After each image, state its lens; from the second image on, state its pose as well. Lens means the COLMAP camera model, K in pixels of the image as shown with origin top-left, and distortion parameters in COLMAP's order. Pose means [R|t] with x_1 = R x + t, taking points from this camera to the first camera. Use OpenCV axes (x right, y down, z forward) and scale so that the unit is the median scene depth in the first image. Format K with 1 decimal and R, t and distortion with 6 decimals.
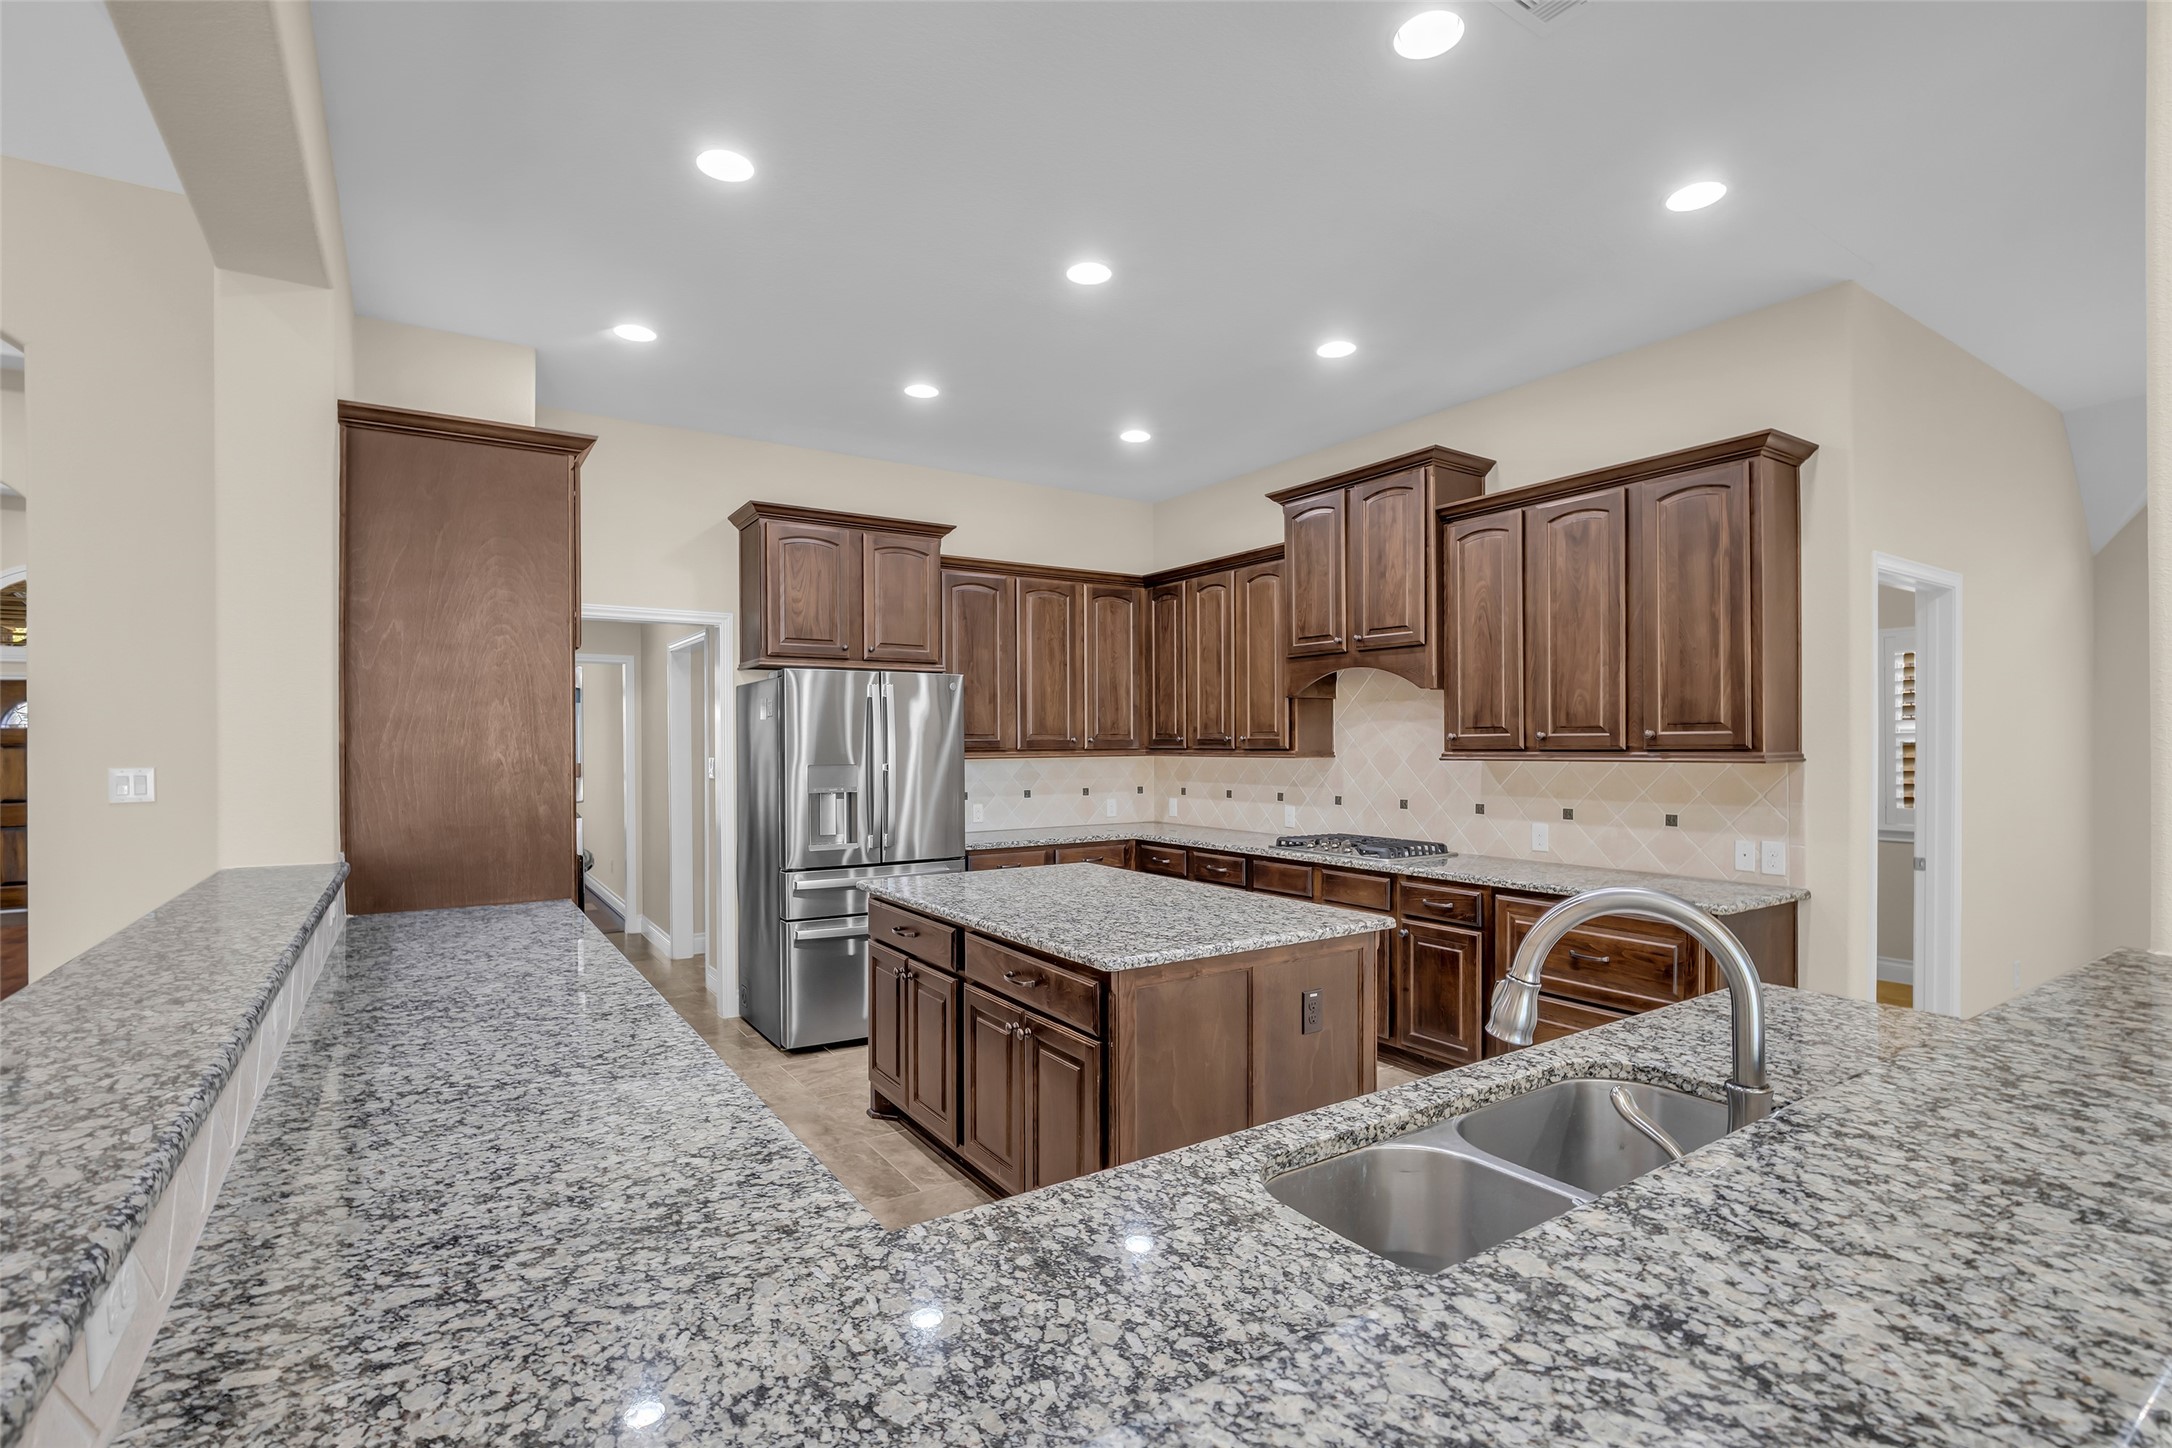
lens RADIAL K [[1011.3, 0, 1074.2], [0, 1011.3, 730.9], [0, 0, 1]] dist [-0.016330, -0.000163]
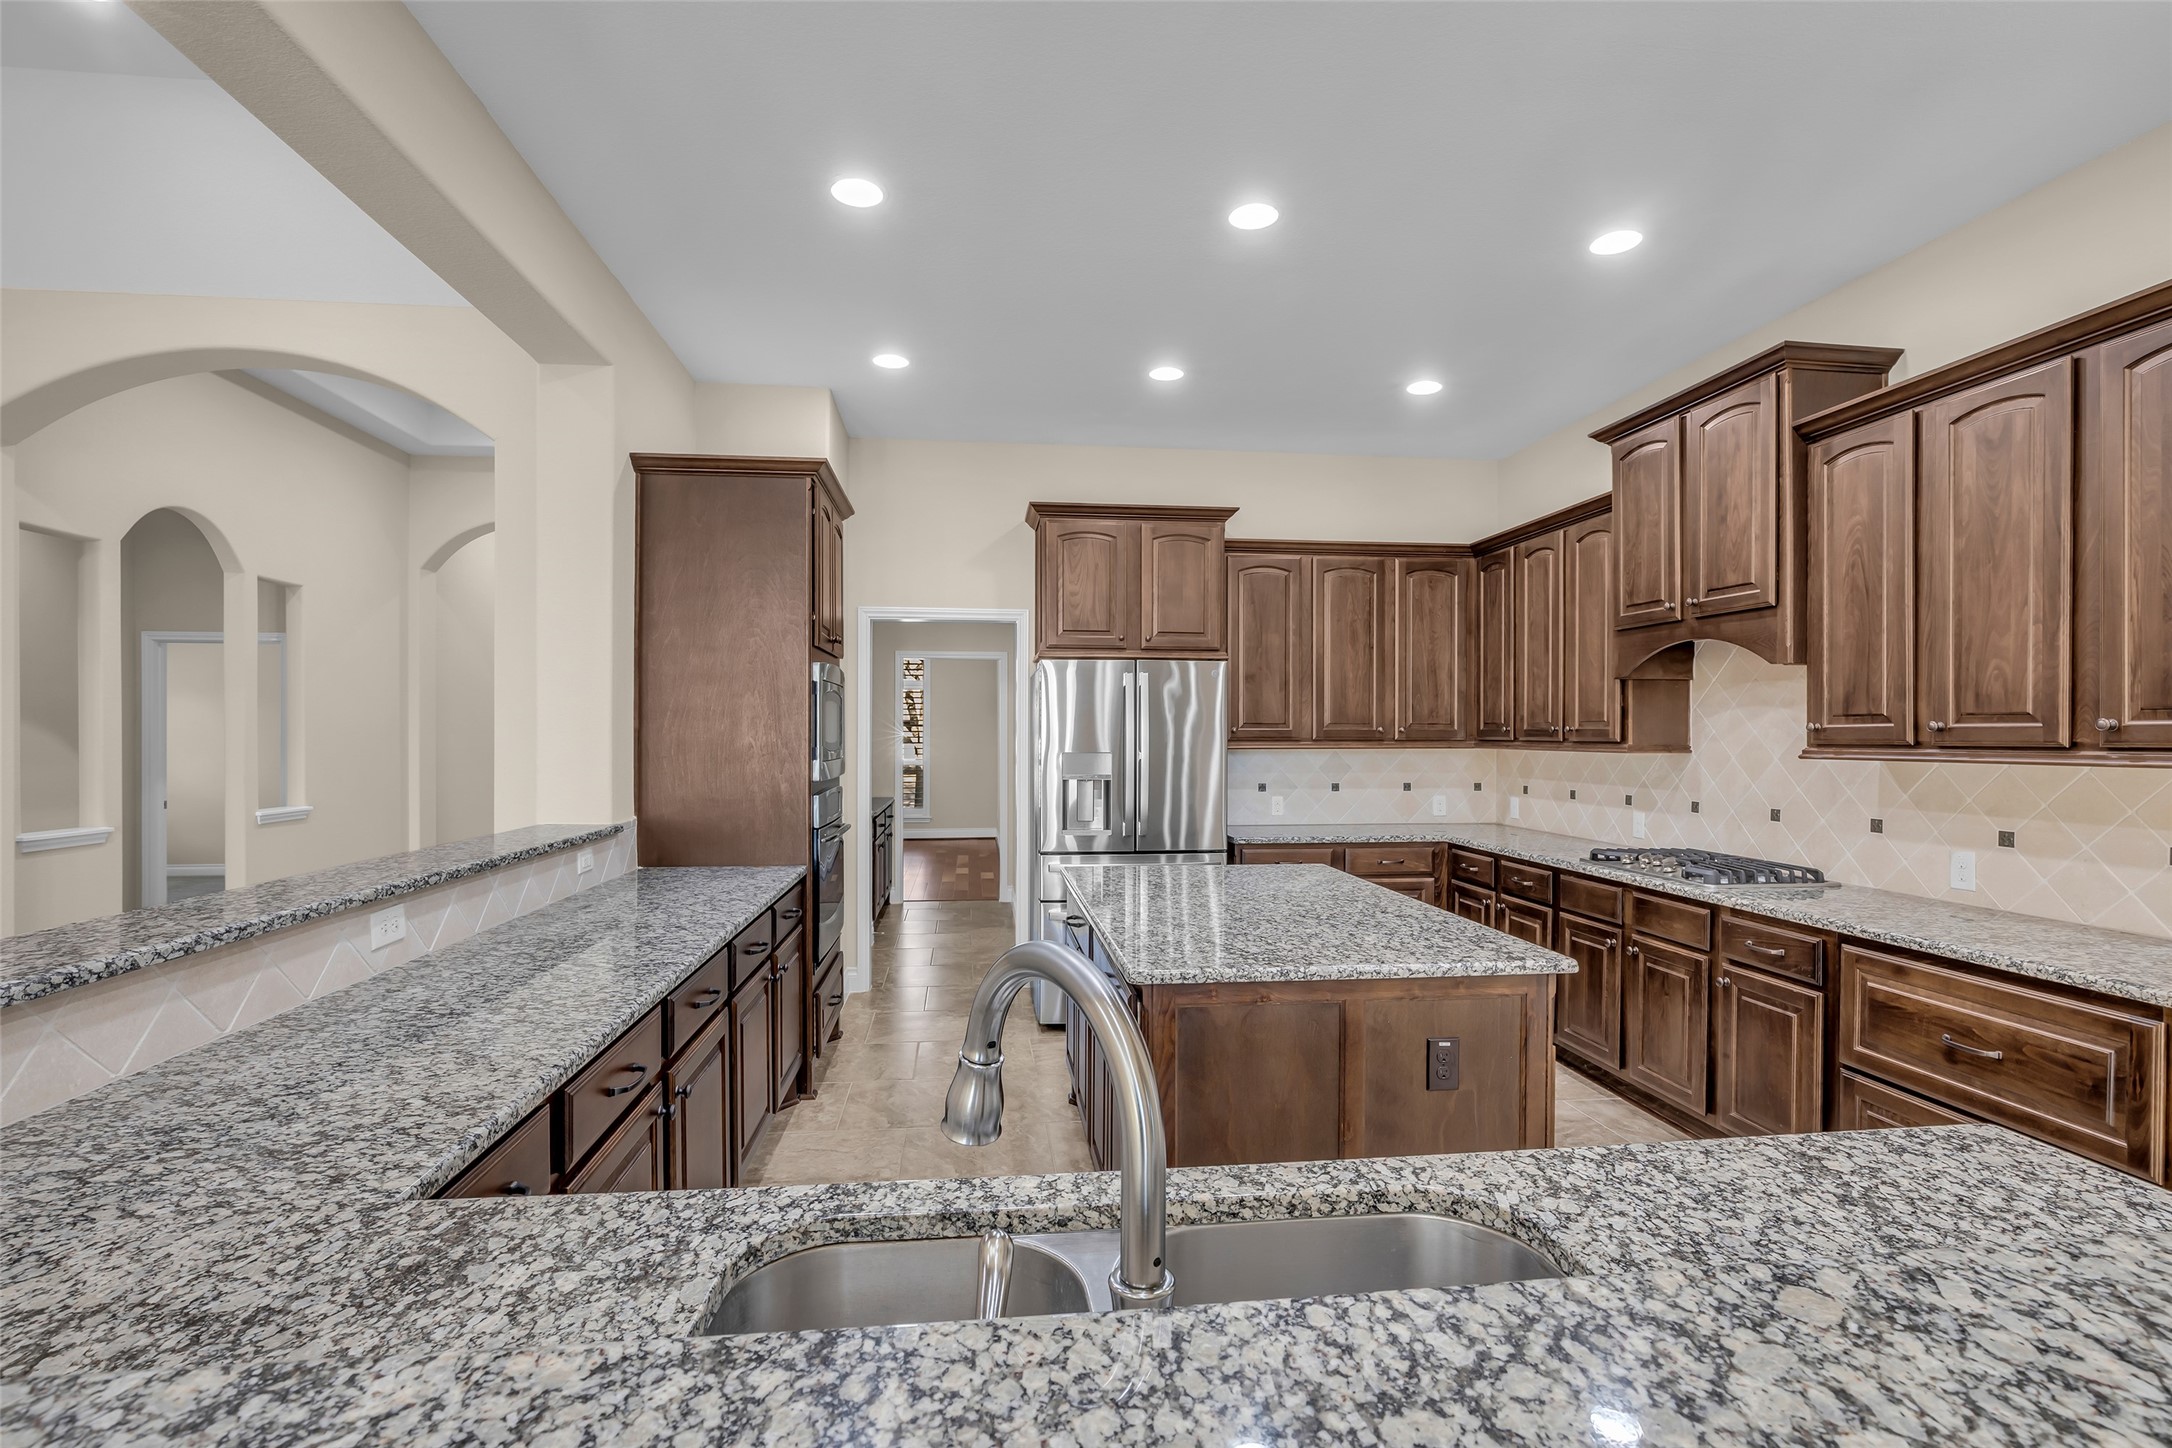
lens RADIAL K [[994.3, 0, 1075.8], [0, 994.3, 725.8], [0, 0, 1]] dist [-0.019188, 0.004836]
pose [[0.892369, 0.003415, -0.451294, 0.217010], [-0.001112, 0.999985, 0.005369, 0.001115], [0.451305, -0.004289, 0.892359, 0.102122]]
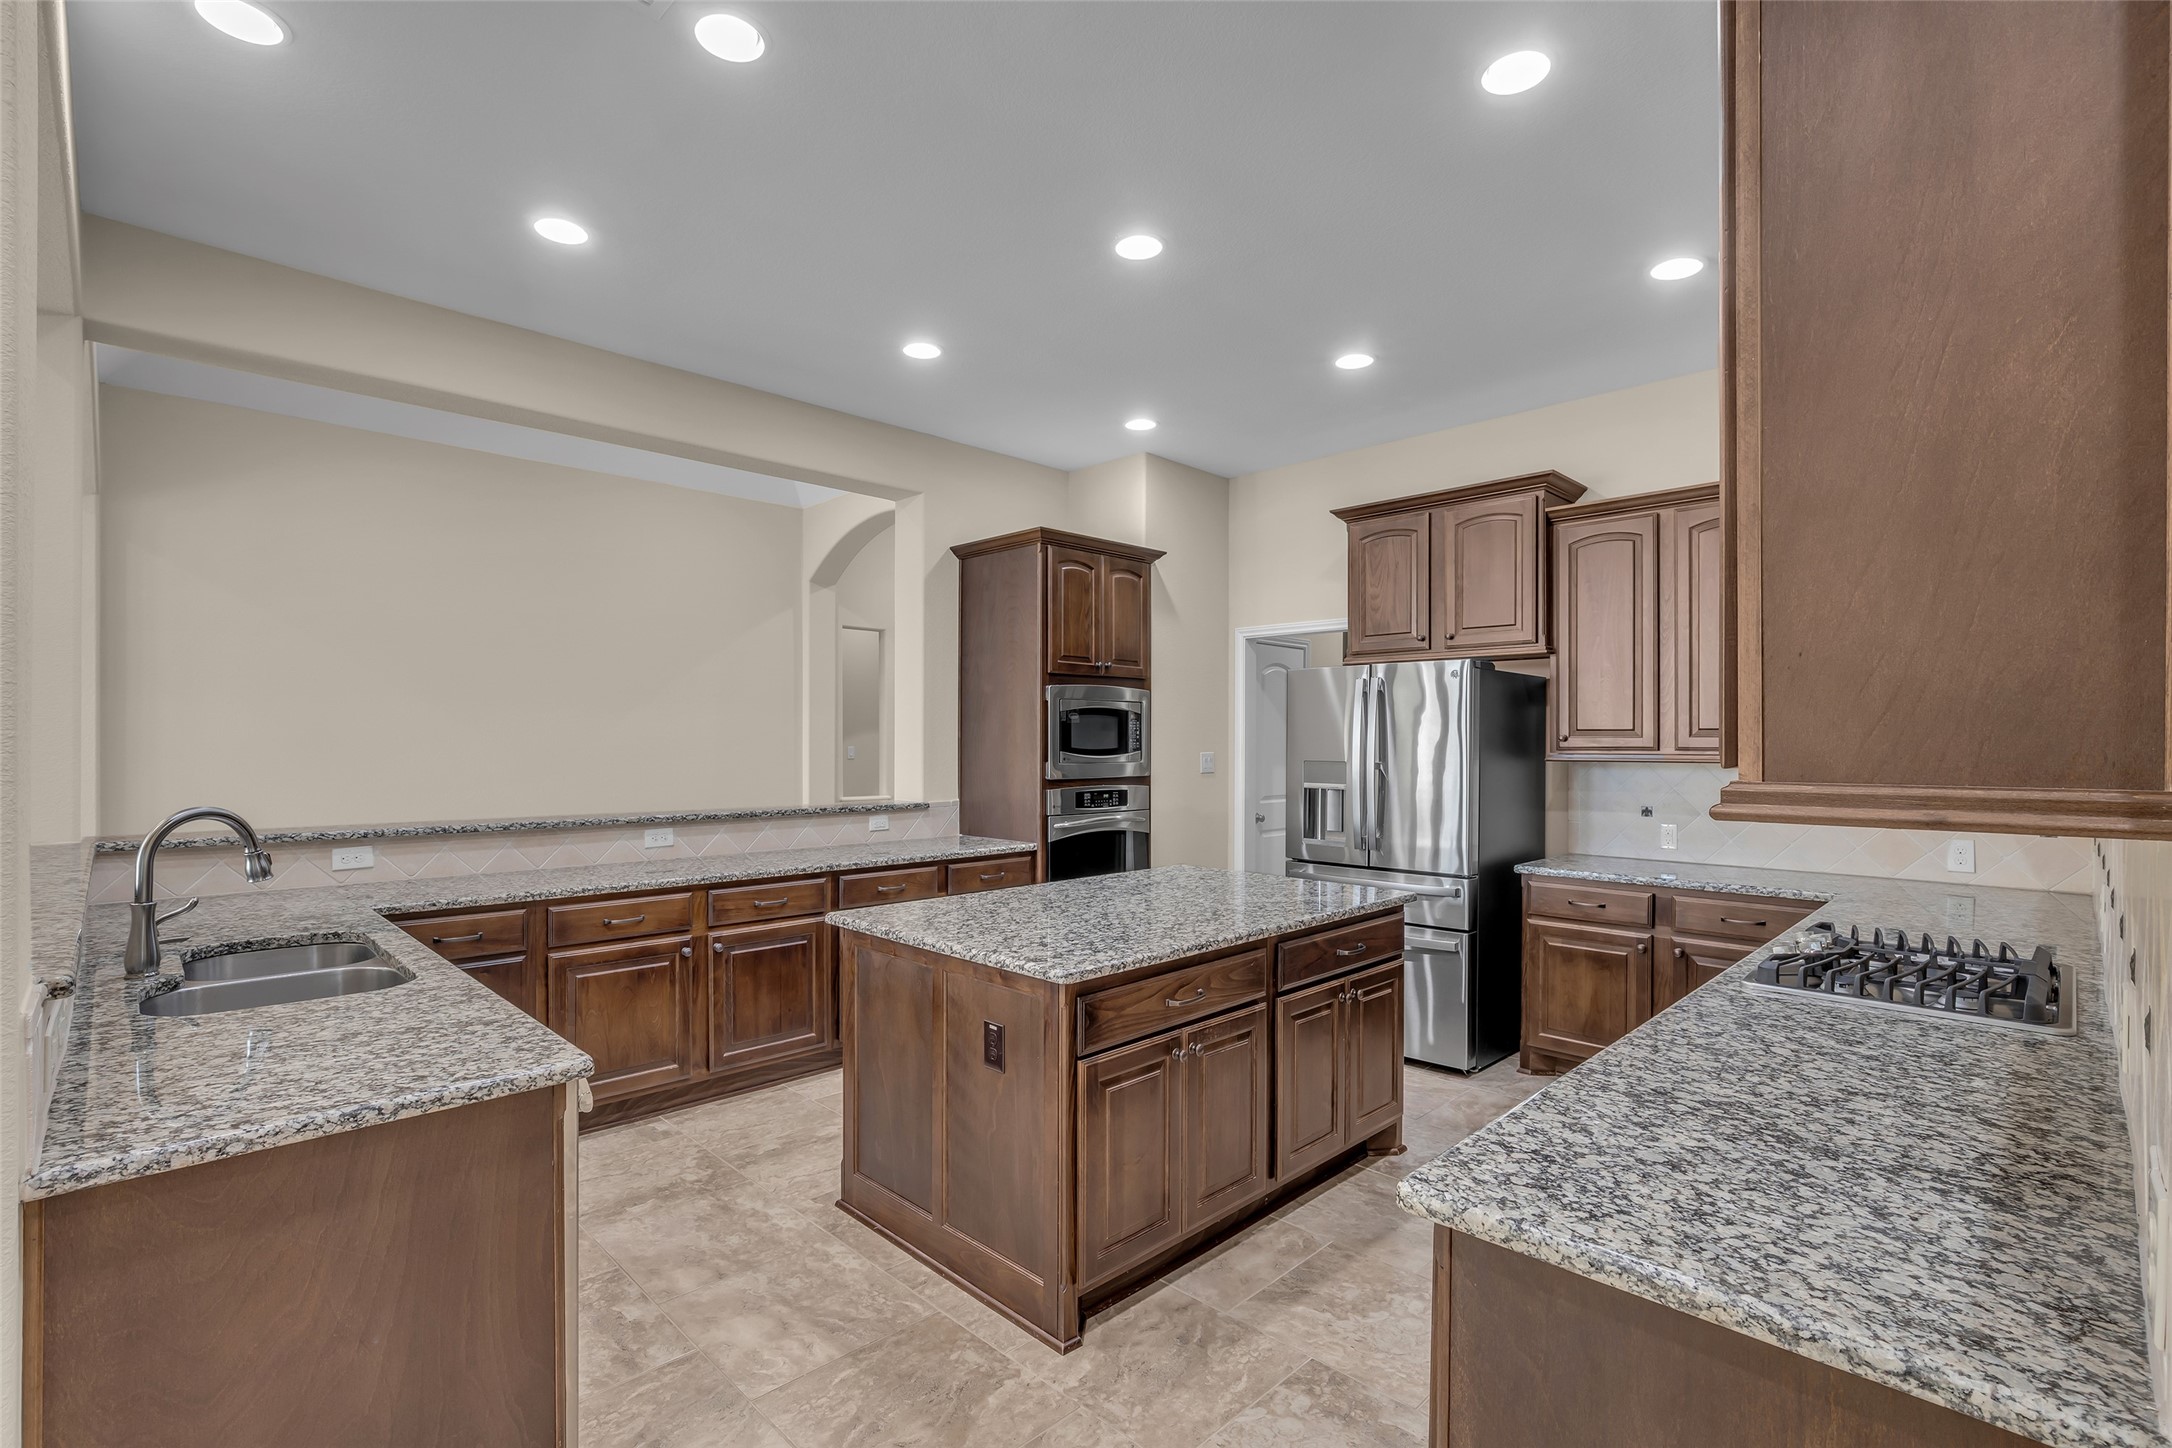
lens RADIAL K [[994.3, 0, 1075.8], [0, 994.3, 725.8], [0, 0, 1]] dist [-0.019188, 0.004836]
pose [[0.198314, -0.009596, -0.980092, 0.721804], [0.005440, 0.999947, -0.008690, 0.005572], [0.980123, -0.003608, 0.198356, 0.594136]]
